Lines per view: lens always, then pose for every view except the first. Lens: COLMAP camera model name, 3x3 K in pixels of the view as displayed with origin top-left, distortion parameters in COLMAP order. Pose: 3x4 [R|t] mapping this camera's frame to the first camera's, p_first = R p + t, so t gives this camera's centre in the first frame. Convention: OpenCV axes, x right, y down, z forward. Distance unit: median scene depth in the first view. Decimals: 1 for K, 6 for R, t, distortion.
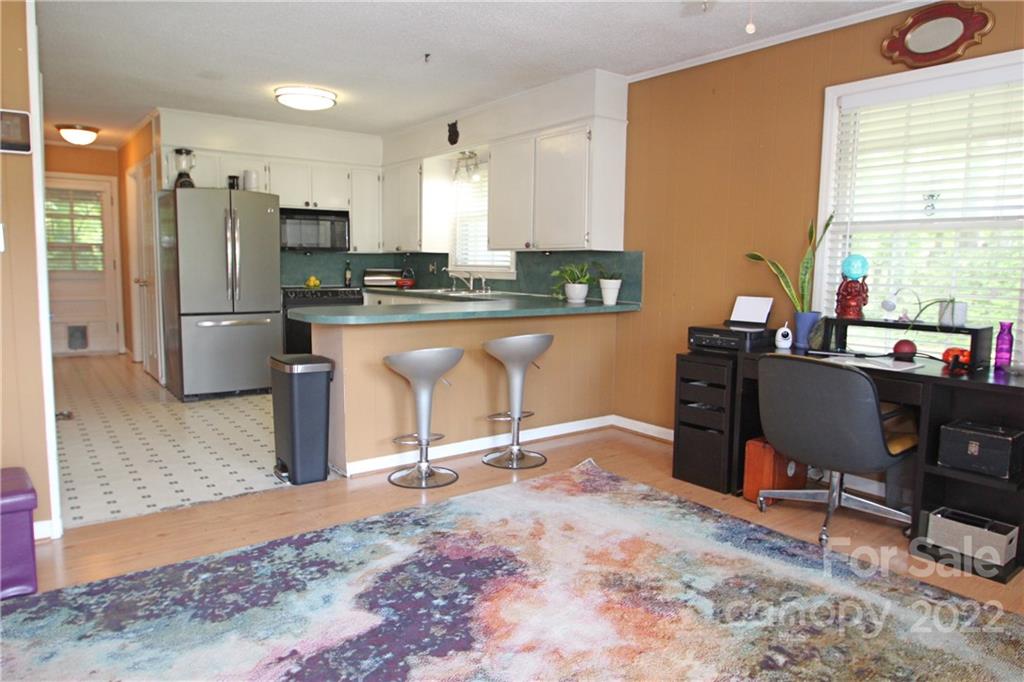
lens RADIAL K [[668.7, 0, 504.9], [0, 668.7, 342.0], [0, 0, 1]] dist [-0.032731, 0.000137]
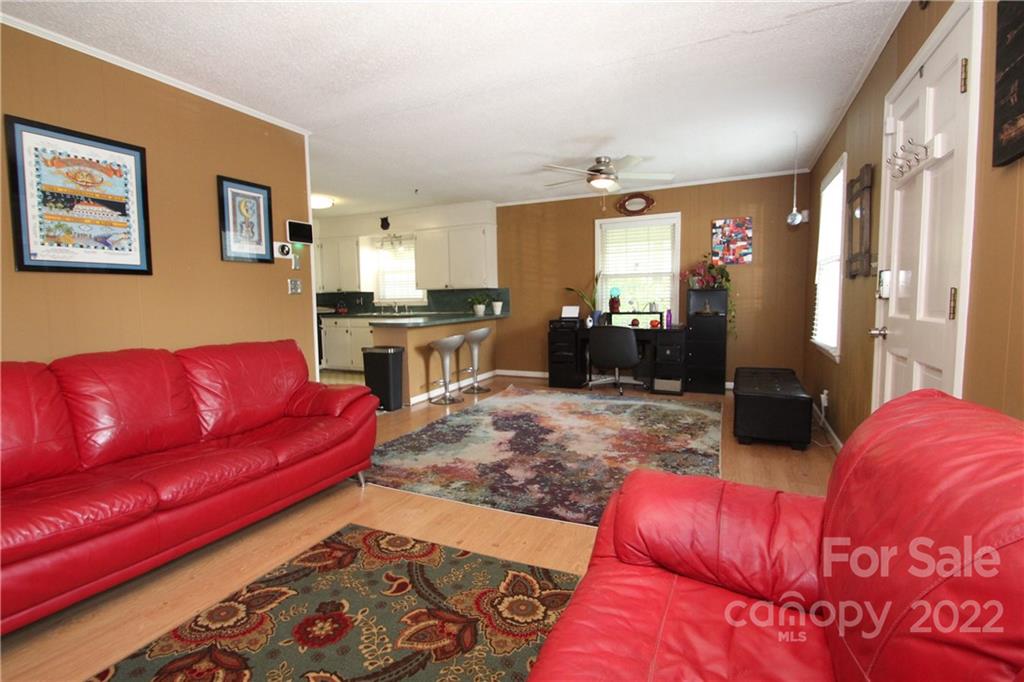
lens RADIAL K [[474.6, 0, 505.2], [0, 474.6, 338.5], [0, 0, 1]] dist [0.009079, -0.015939]
pose [[0.886056, -0.068741, 0.458452, -0.414525], [0.083029, 0.996486, -0.011057, 0.029998], [-0.456081, 0.047862, 0.888650, -0.254091]]
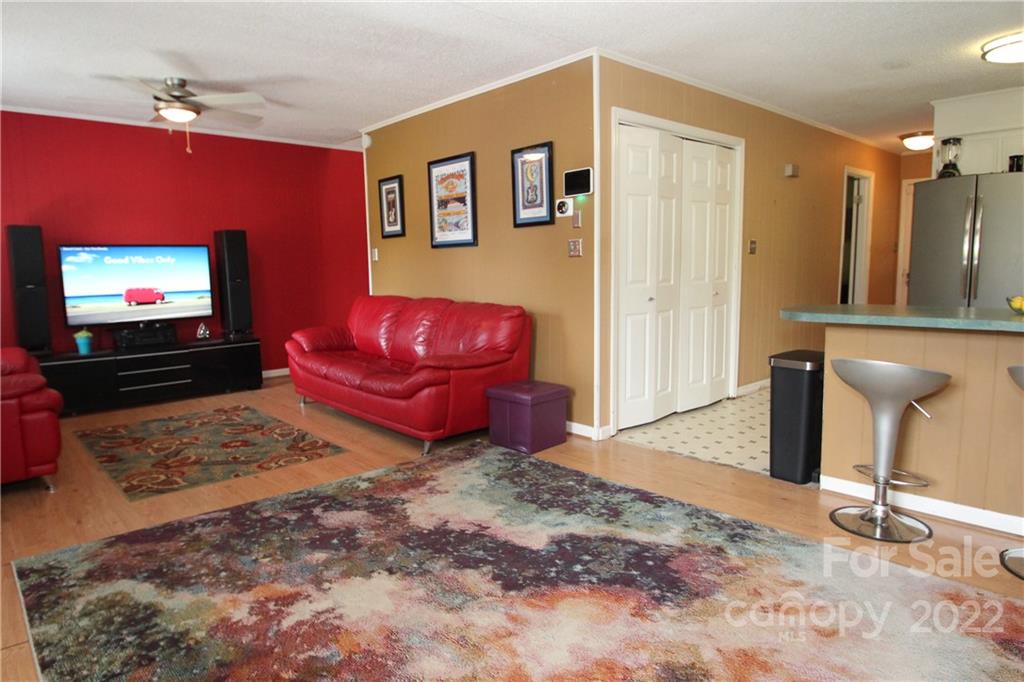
lens RADIAL K [[606.8, 0, 504.5], [0, 606.8, 341.9], [0, 0, 1]] dist [-0.024474, 0.002248]
pose [[0.086734, 0.104205, -0.990767, 0.350064], [-0.096205, 0.990743, 0.095780, -0.023779], [0.991575, 0.087009, 0.095956, 0.319383]]
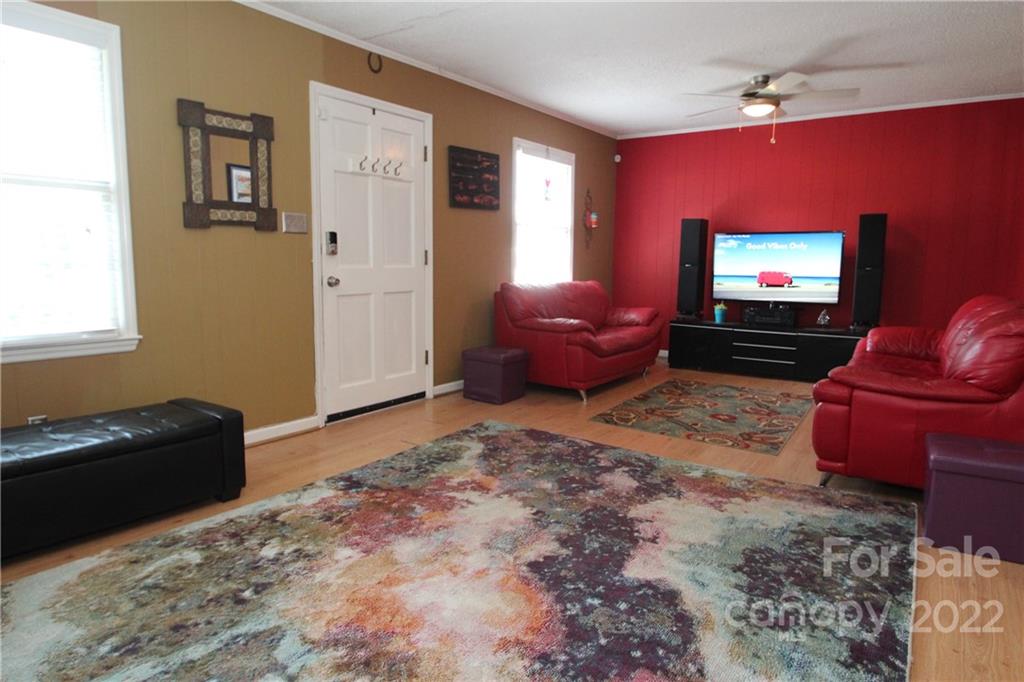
lens RADIAL K [[606.8, 0, 504.5], [0, 606.8, 341.9], [0, 0, 1]] dist [-0.024474, 0.002248]
pose [[-0.955219, 0.010220, -0.295724, 0.110452], [-0.062470, 0.969912, 0.235306, -0.060611], [0.289231, 0.243243, -0.925839, 0.696863]]
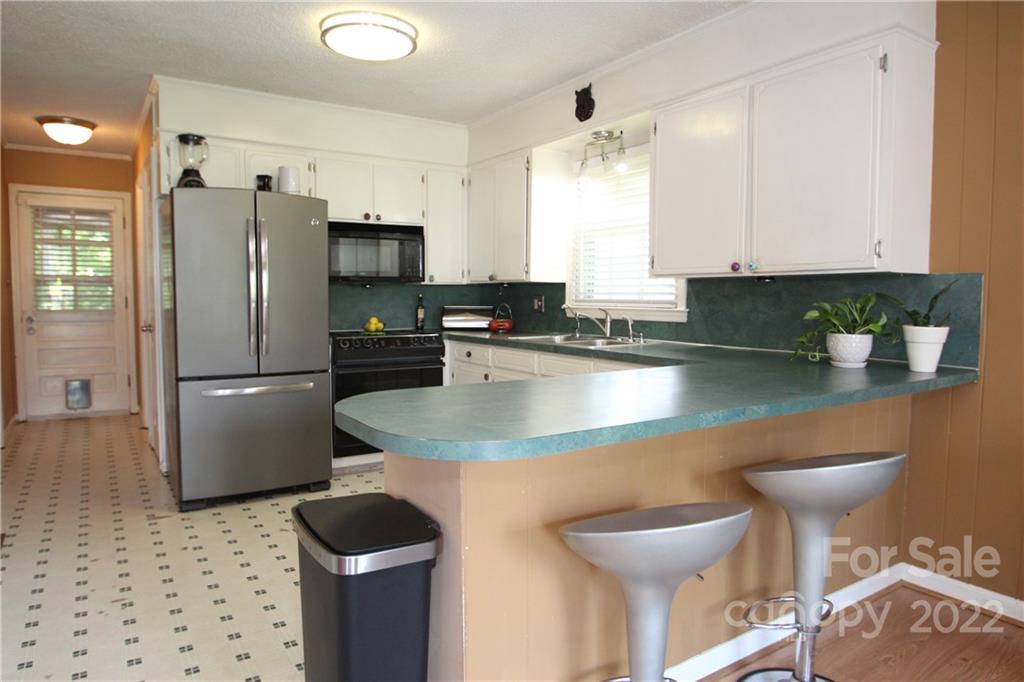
lens RADIAL K [[651.9, 0, 501.4], [0, 651.9, 339.6], [0, 0, 1]] dist [-0.022171, 0.000241]
pose [[0.997371, -0.005412, -0.072257, -0.121929], [0.001845, 0.998780, -0.049348, -0.047795], [0.072435, 0.049085, 0.996165, 0.378501]]
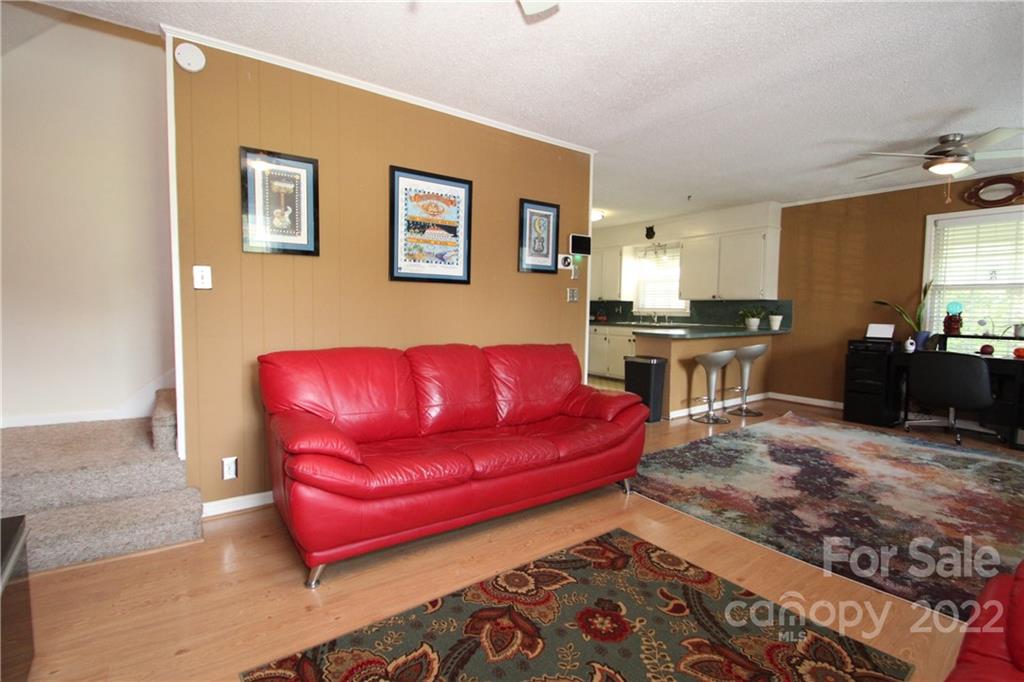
lens RADIAL K [[474.6, 0, 505.2], [0, 474.6, 338.5], [0, 0, 1]] dist [0.009079, -0.015939]
pose [[0.999610, -0.001356, -0.027876, -0.447340], [-0.000065, 0.998703, -0.050908, 0.027958], [0.027909, 0.050890, 0.998314, -0.249642]]
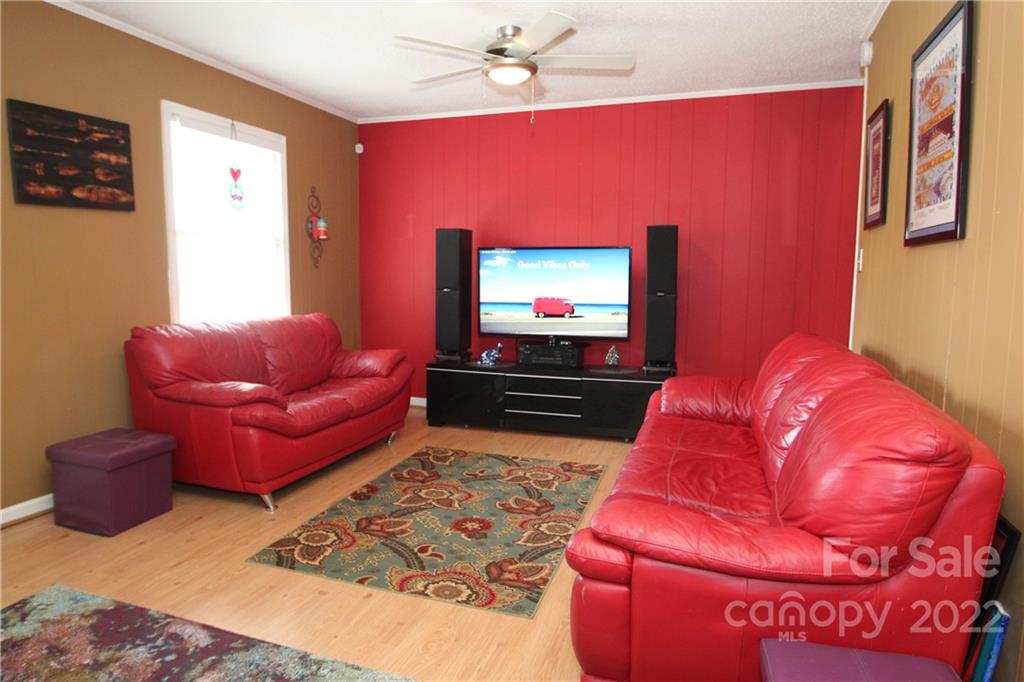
lens RADIAL K [[626.9, 0, 502.9], [0, 626.9, 341.3], [0, 0, 1]] dist [-0.025530, 0.000050]
pose [[-0.832476, 0.034600, -0.552980, -0.120846], [-0.086380, 0.977739, 0.191217, -0.060104], [0.547286, 0.206950, -0.810956, 0.495789]]
